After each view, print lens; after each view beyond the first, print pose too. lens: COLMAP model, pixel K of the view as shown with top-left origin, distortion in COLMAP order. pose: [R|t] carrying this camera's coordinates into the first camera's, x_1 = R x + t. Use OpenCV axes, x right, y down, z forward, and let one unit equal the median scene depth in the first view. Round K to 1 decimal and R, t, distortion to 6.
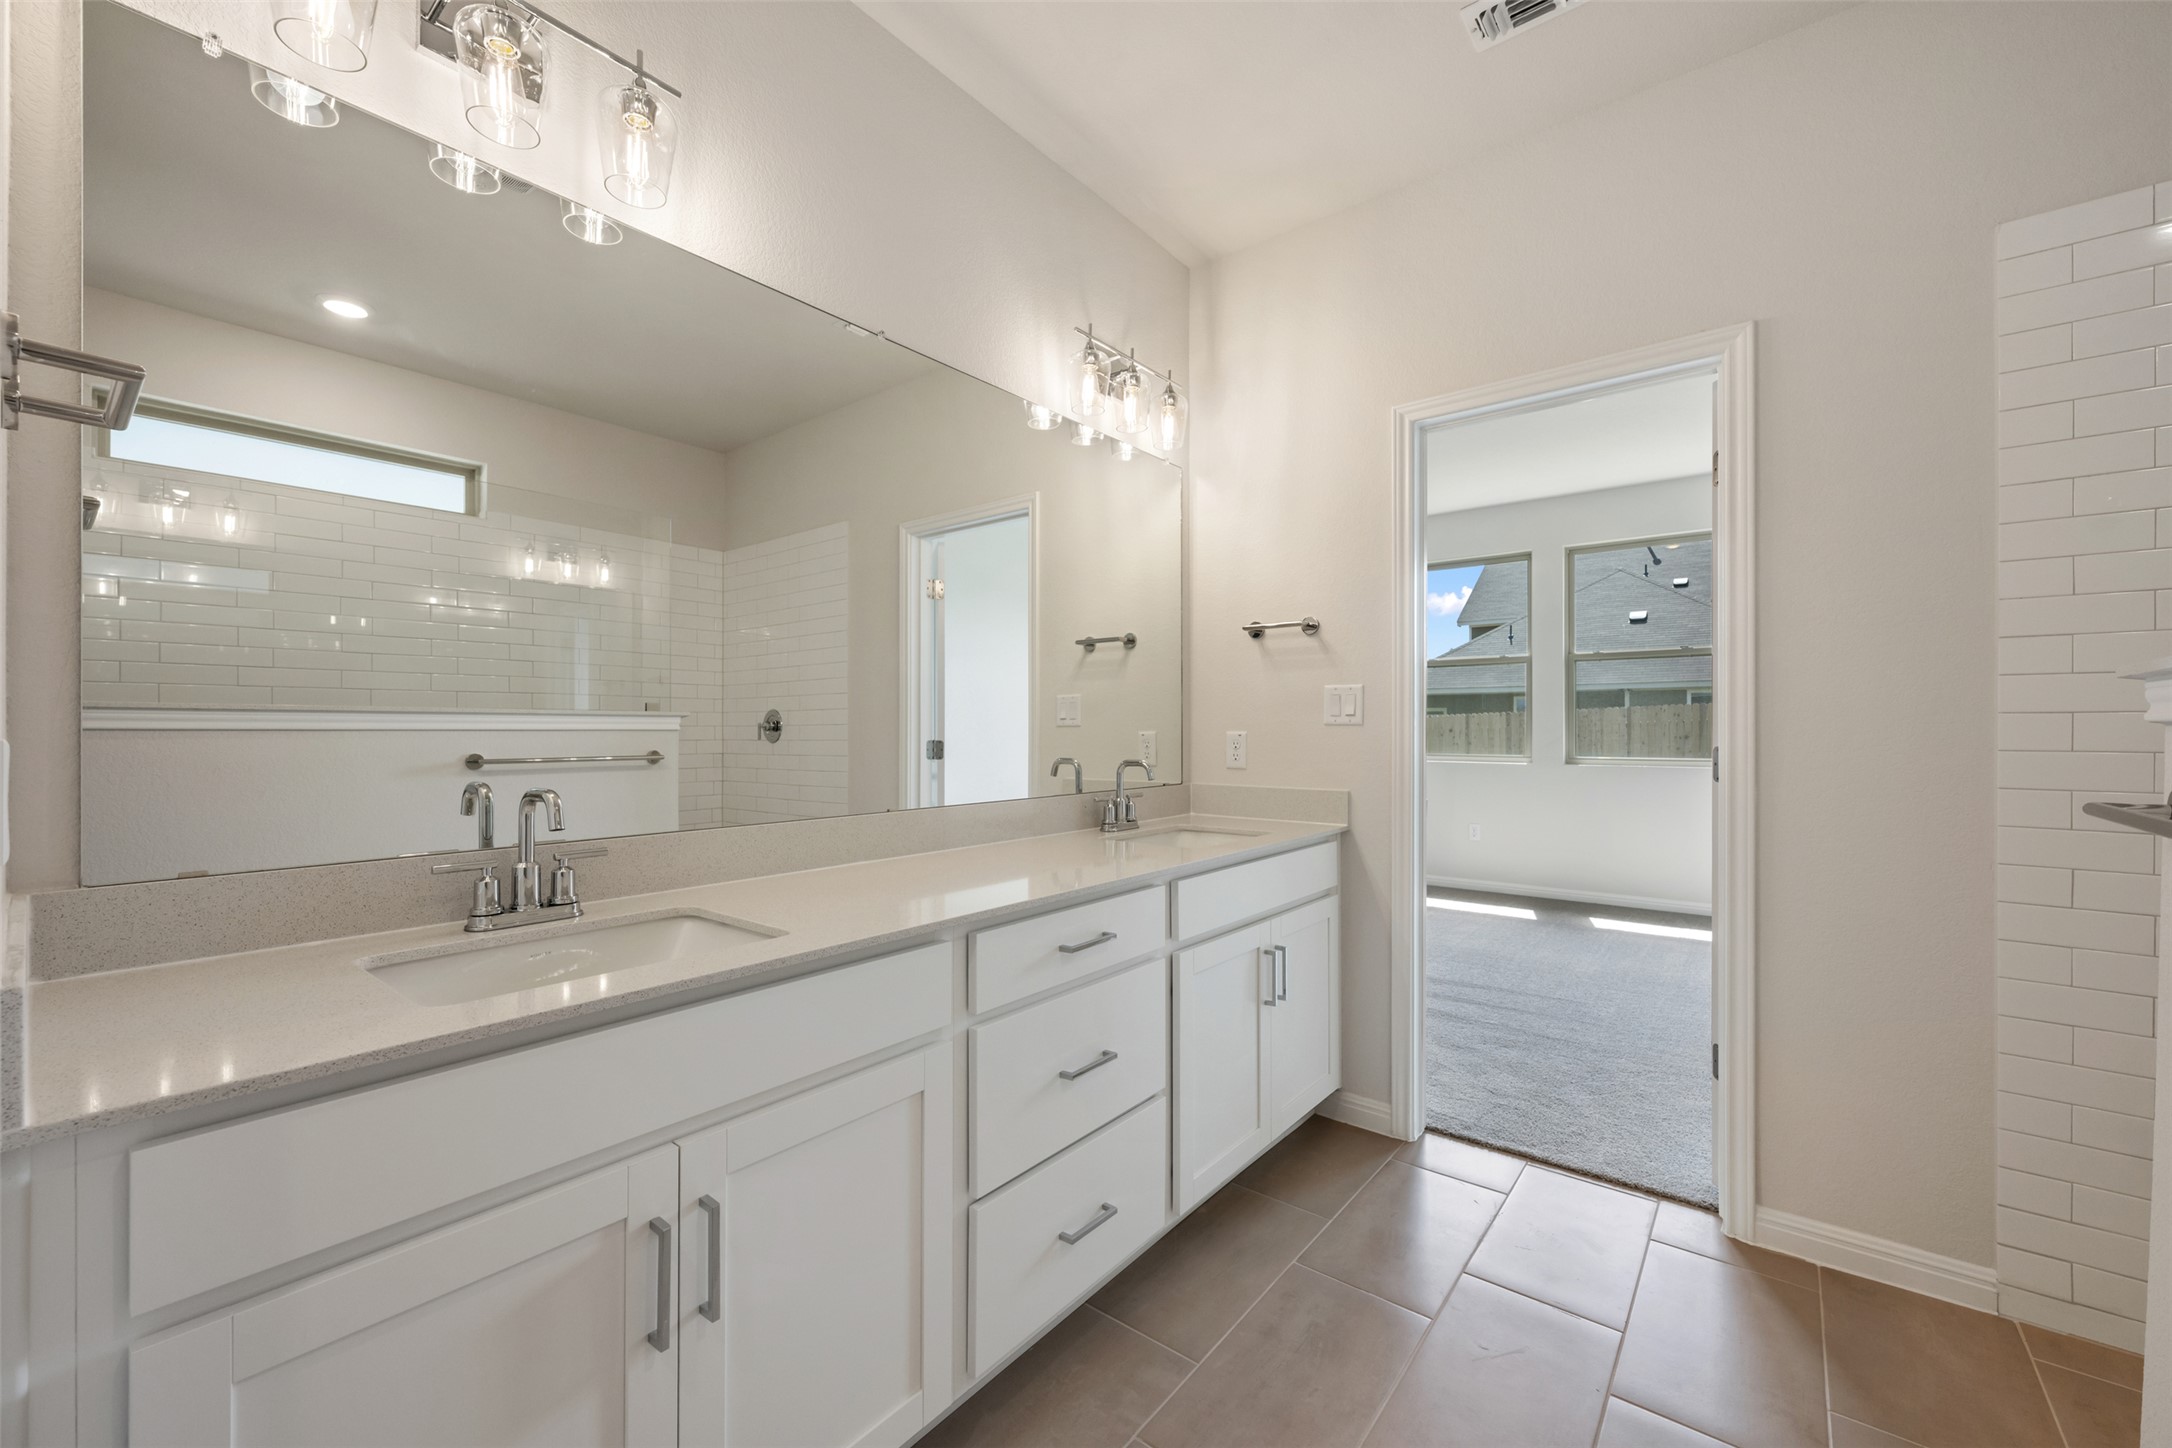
lens RADIAL K [[861.7, 0, 1081.3], [0, 861.7, 726.0], [0, 0, 1]] dist [-0.004059, 0.001364]
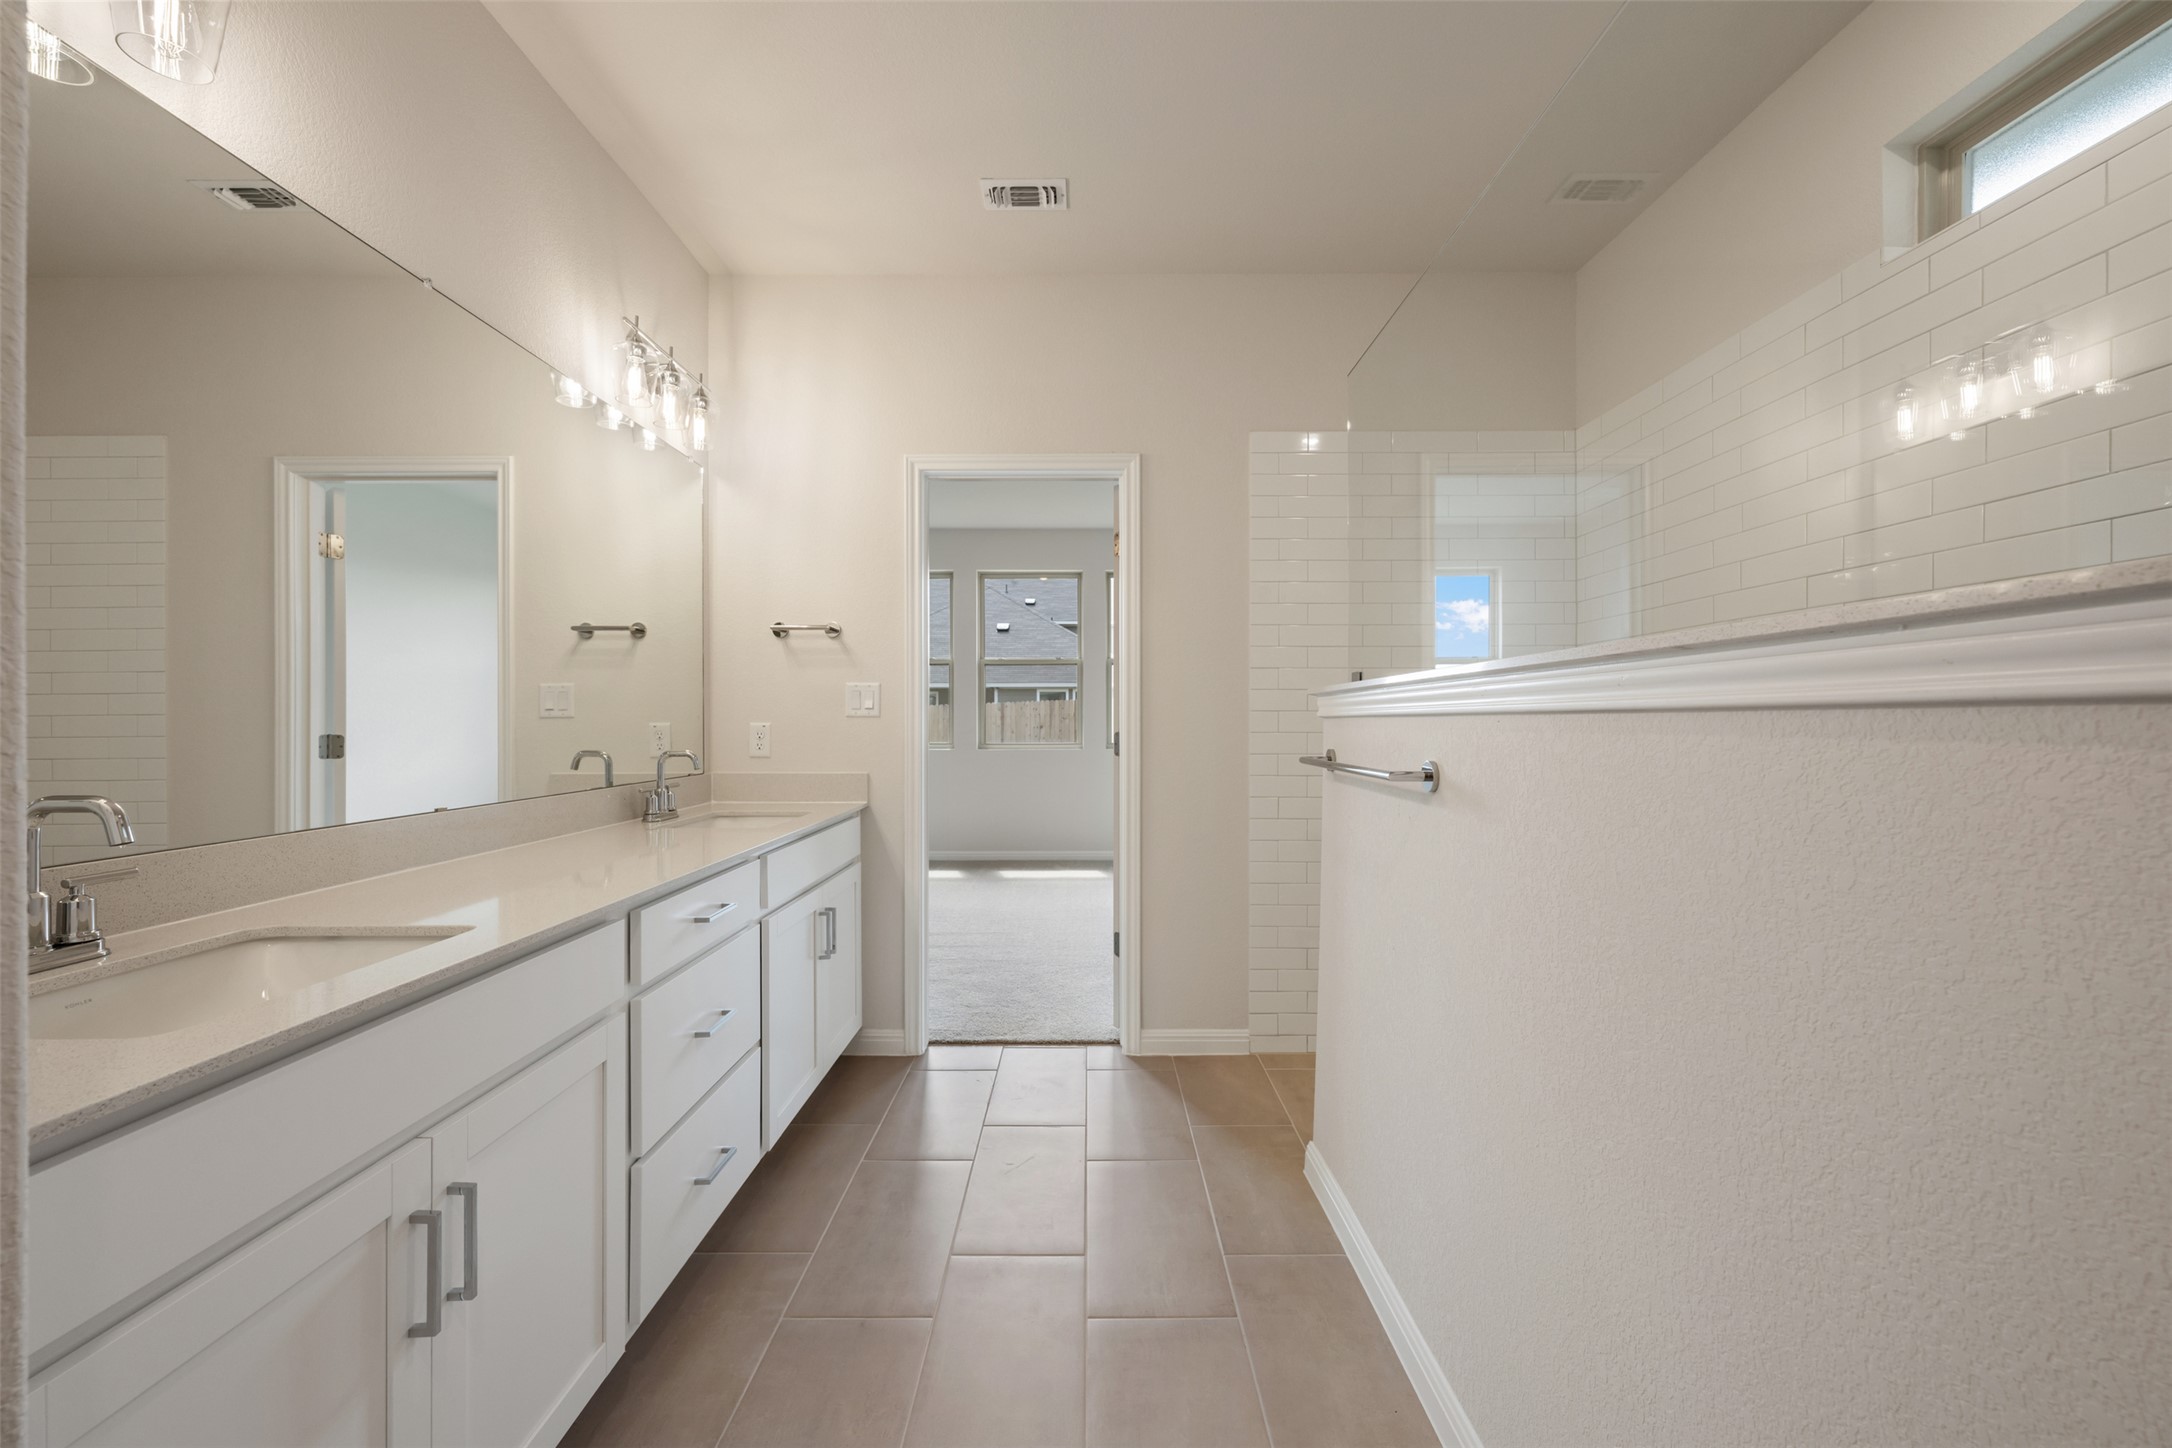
lens RADIAL K [[861.7, 0, 1089.6], [0, 861.7, 722.3], [0, 0, 1]] dist [-0.004059, 0.001364]
pose [[0.773476, -0.001330, 0.633824, -0.209551], [-0.002195, 0.999986, 0.004776, -0.000189], [-0.633821, -0.005085, 0.773463, -0.105145]]
